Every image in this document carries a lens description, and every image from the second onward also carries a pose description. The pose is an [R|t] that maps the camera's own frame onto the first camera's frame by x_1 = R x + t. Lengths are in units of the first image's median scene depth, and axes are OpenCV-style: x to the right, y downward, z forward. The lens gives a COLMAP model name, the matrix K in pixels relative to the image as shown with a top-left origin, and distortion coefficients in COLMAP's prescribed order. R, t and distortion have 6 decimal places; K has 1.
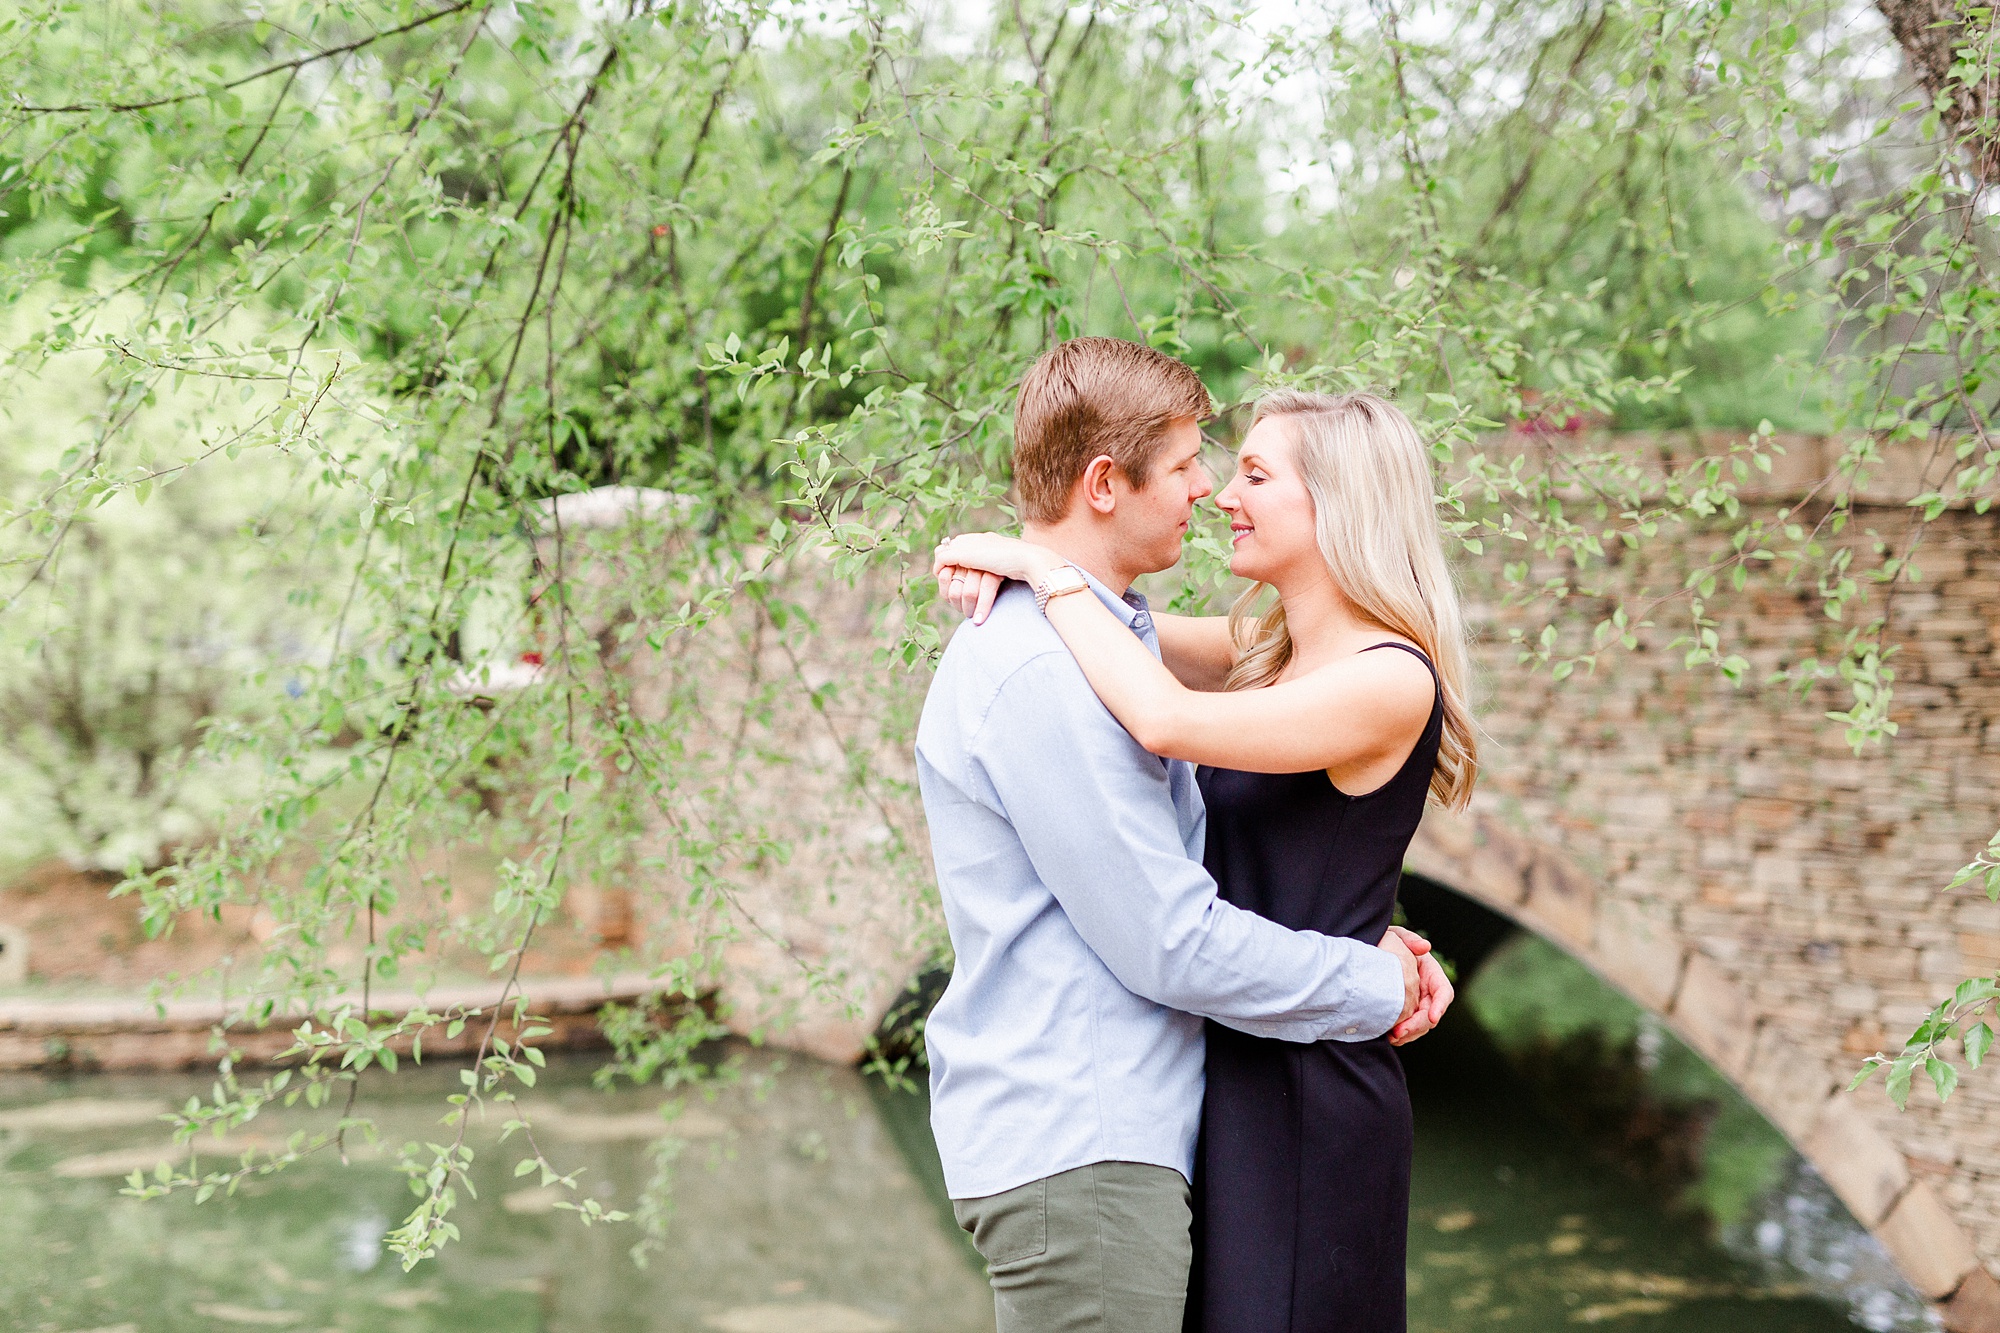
lens RADIAL K [[2794.2, 0, 1000.0], [0, 2794.2, 666.5], [0, 0, 1]] dist [-0.003016, 0.001885]
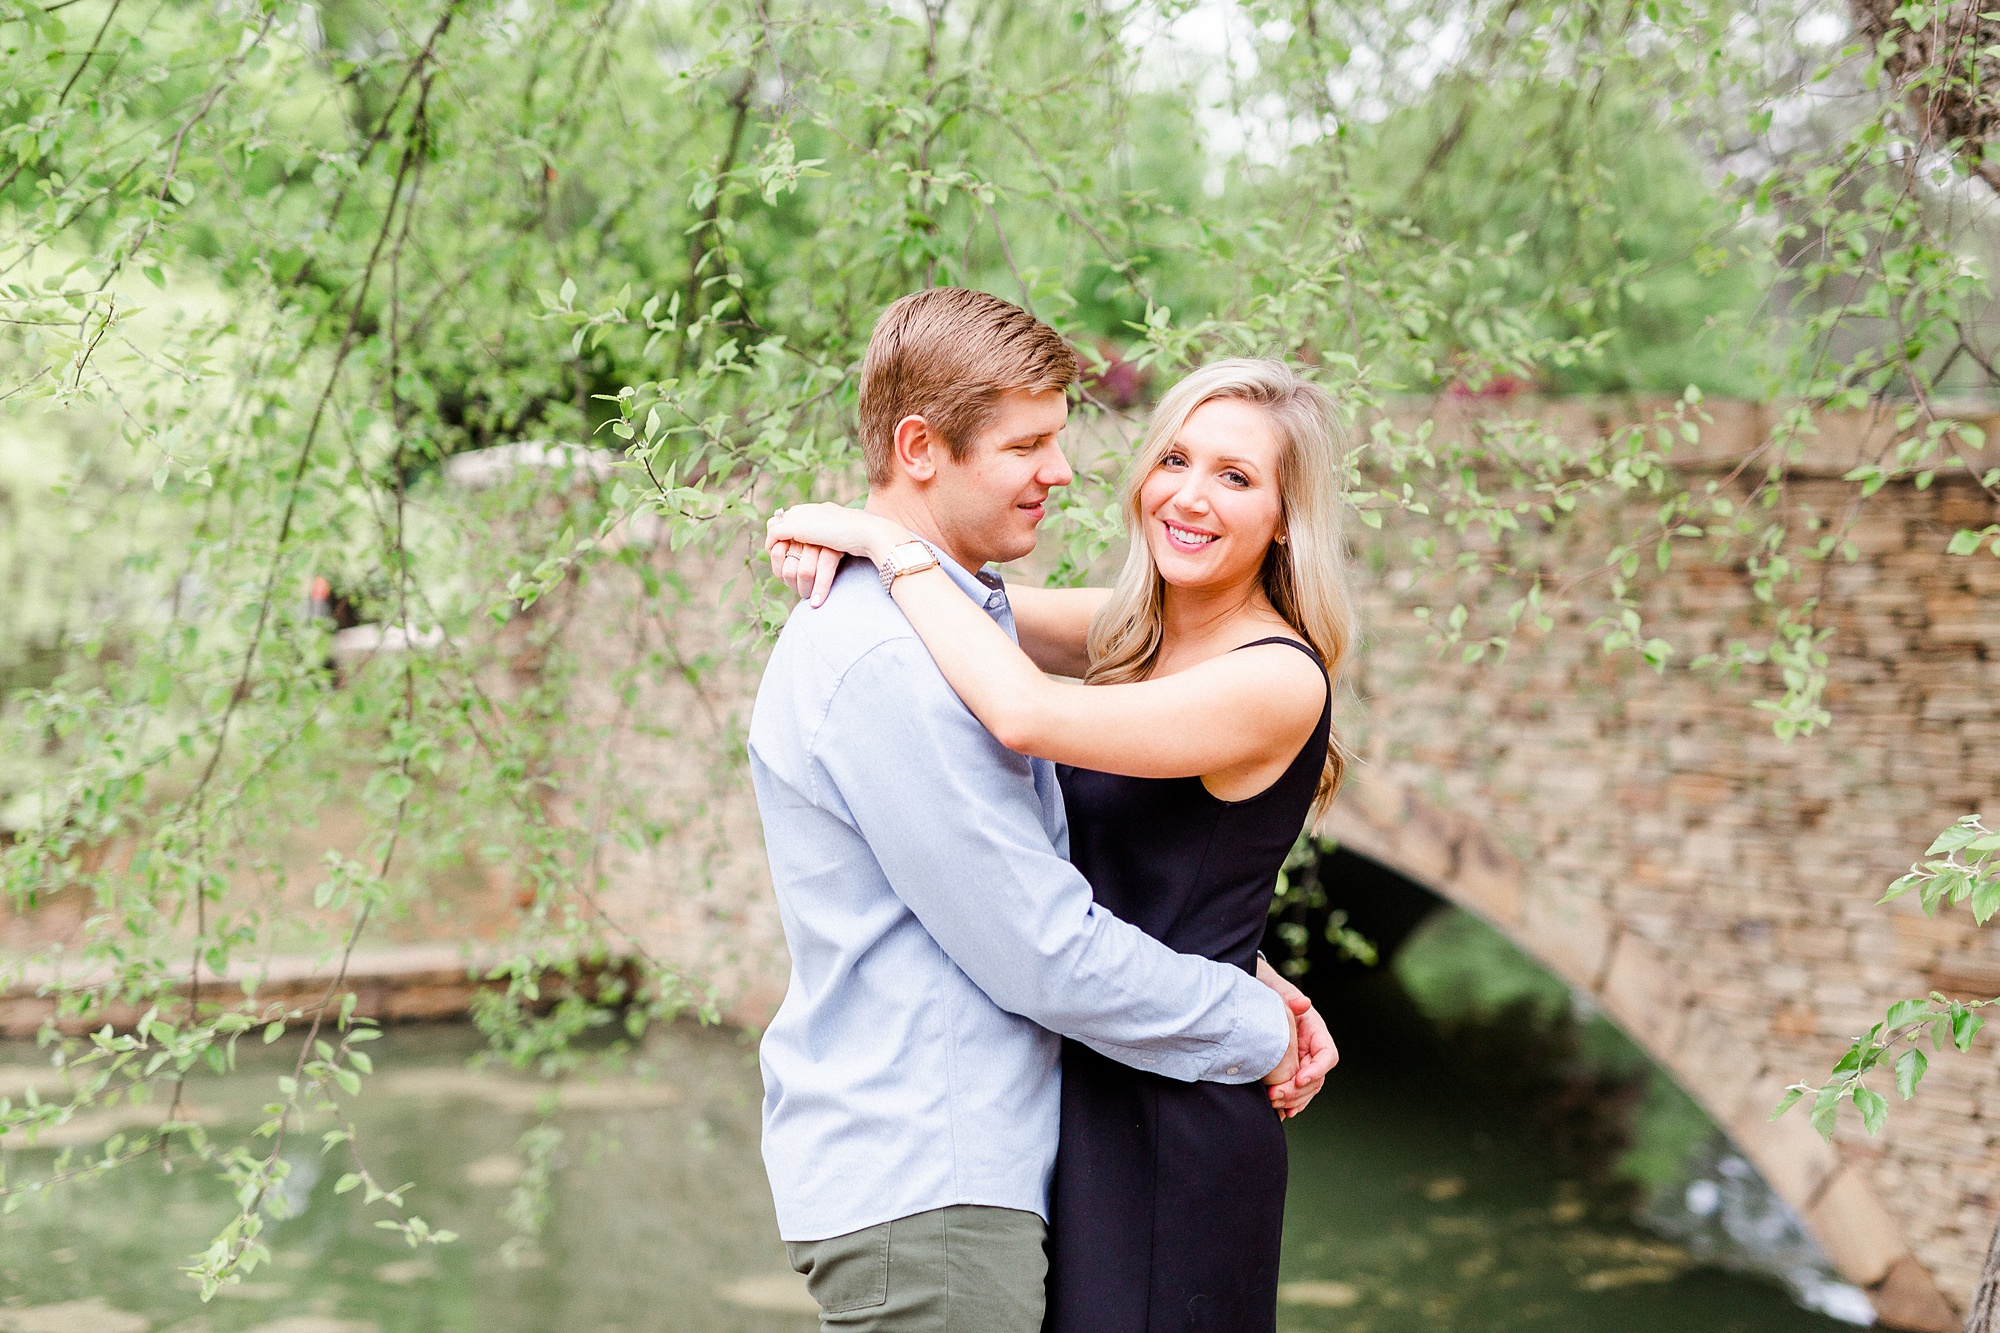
lens RADIAL K [[2794.2, 0, 1000.0], [0, 2794.2, 666.5], [0, 0, 1]] dist [-0.003016, 0.001885]
pose [[0.999762, 0.007990, 0.020276, 0.012314], [-0.008291, 0.999856, 0.014822, -0.003312], [-0.020155, -0.014987, 0.999685, 0.035827]]
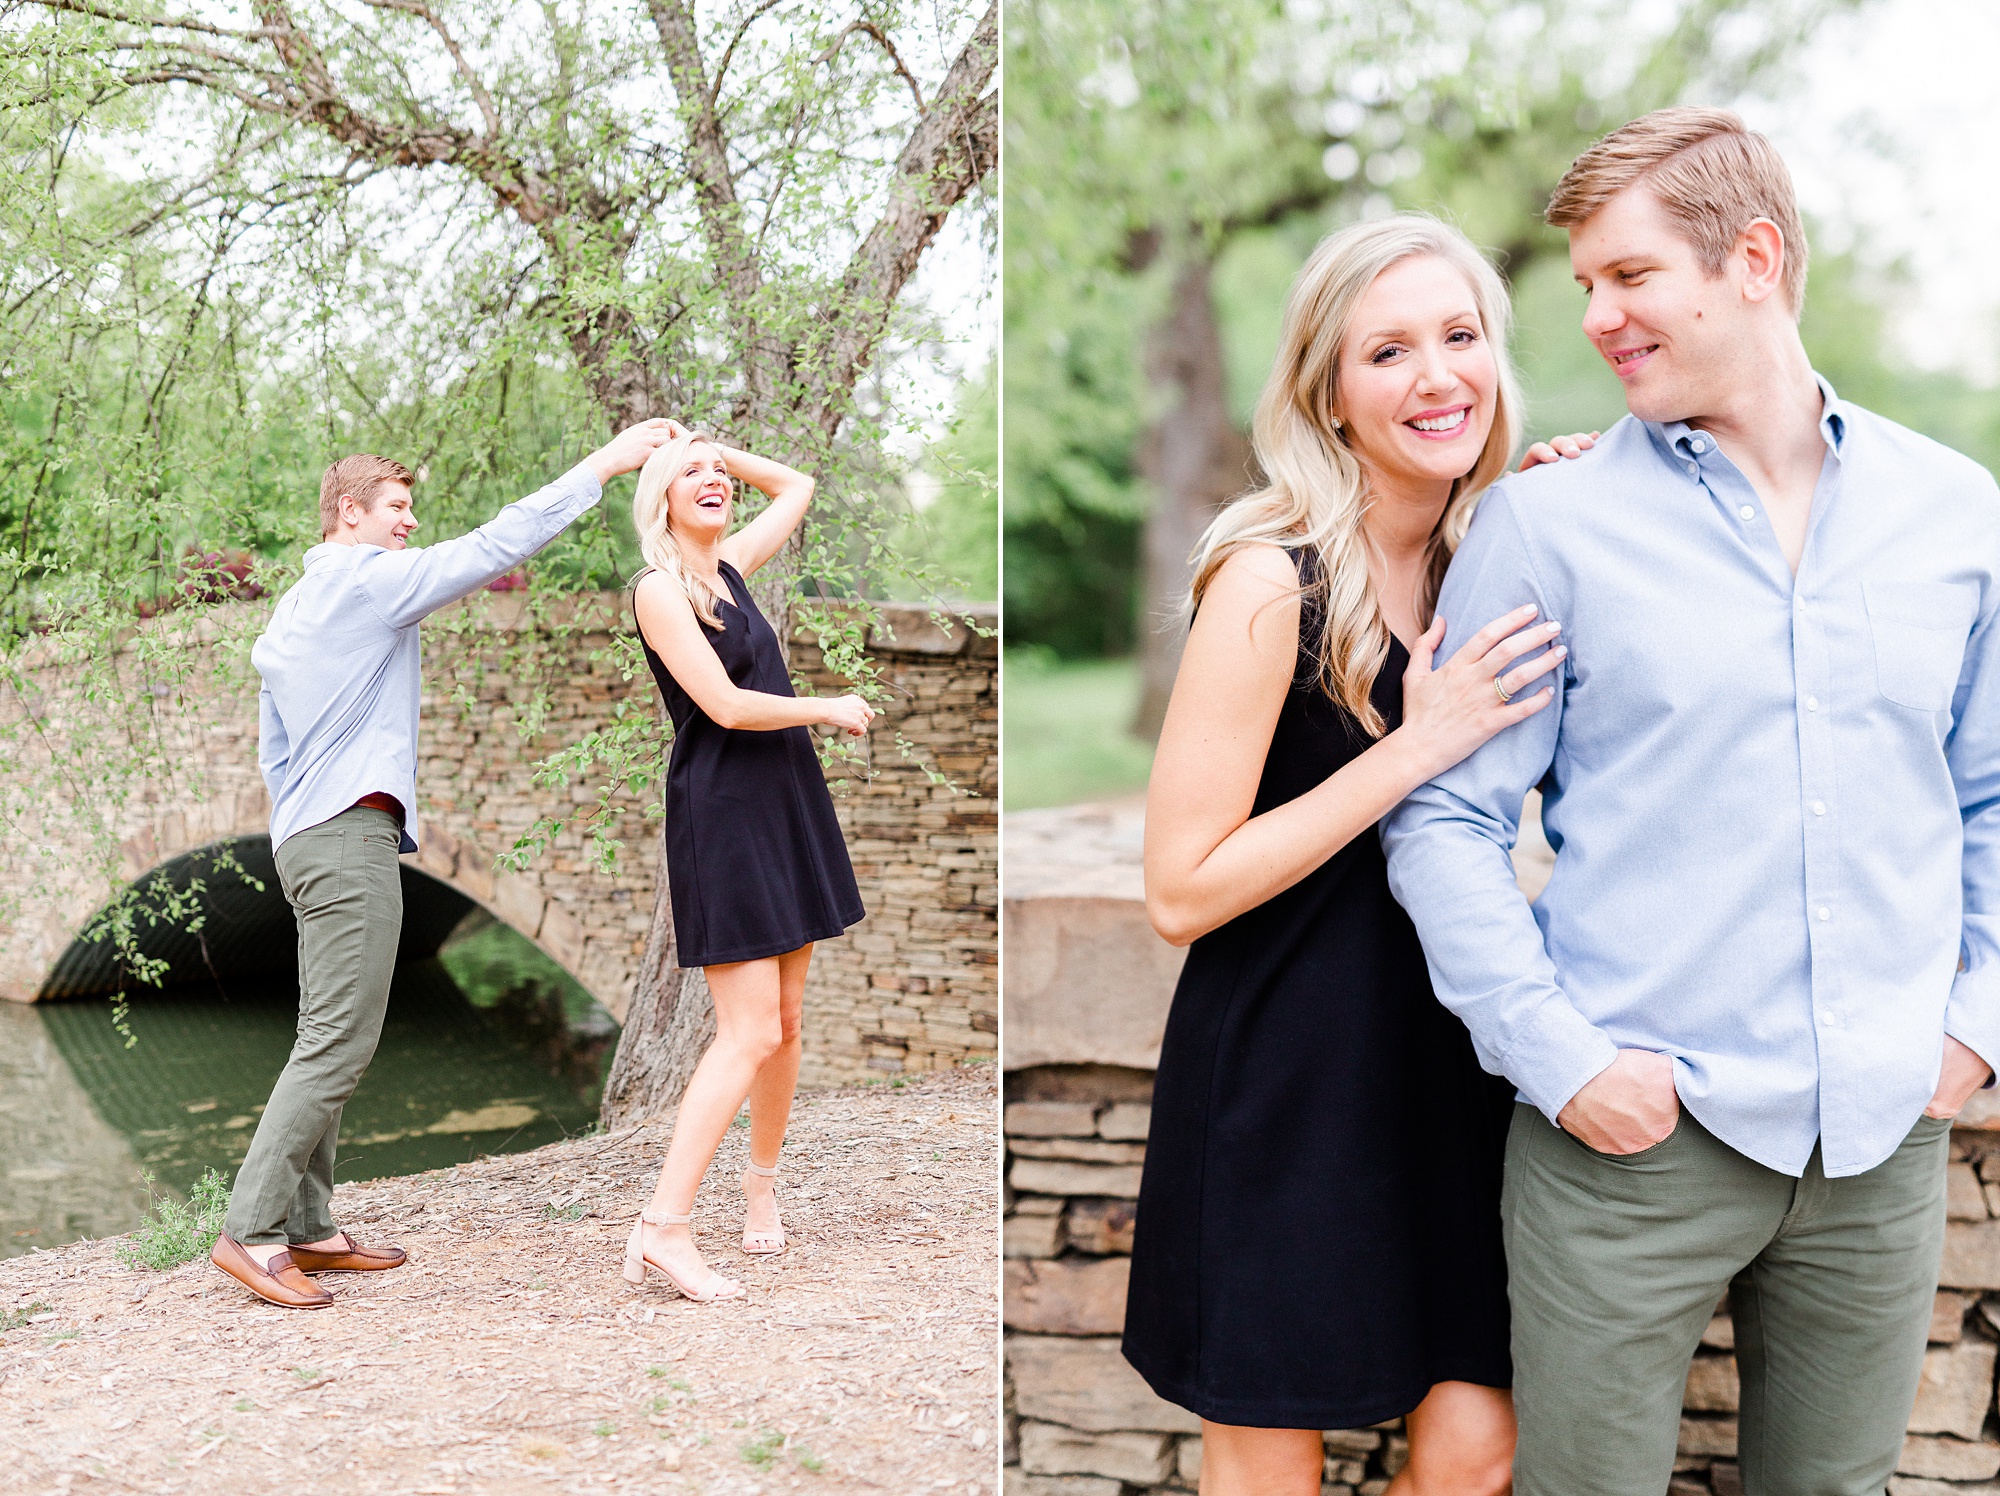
lens RADIAL K [[2786.7, 0, 1000.0], [0, 2786.7, 748.0], [0, 0, 1]] dist [-0.176149, -0.008362]
pose [[0.950976, -0.001085, 0.309263, -0.012851], [0.007684, 0.999768, -0.020120, 0.058934], [-0.309169, 0.021510, 0.950764, -0.855287]]
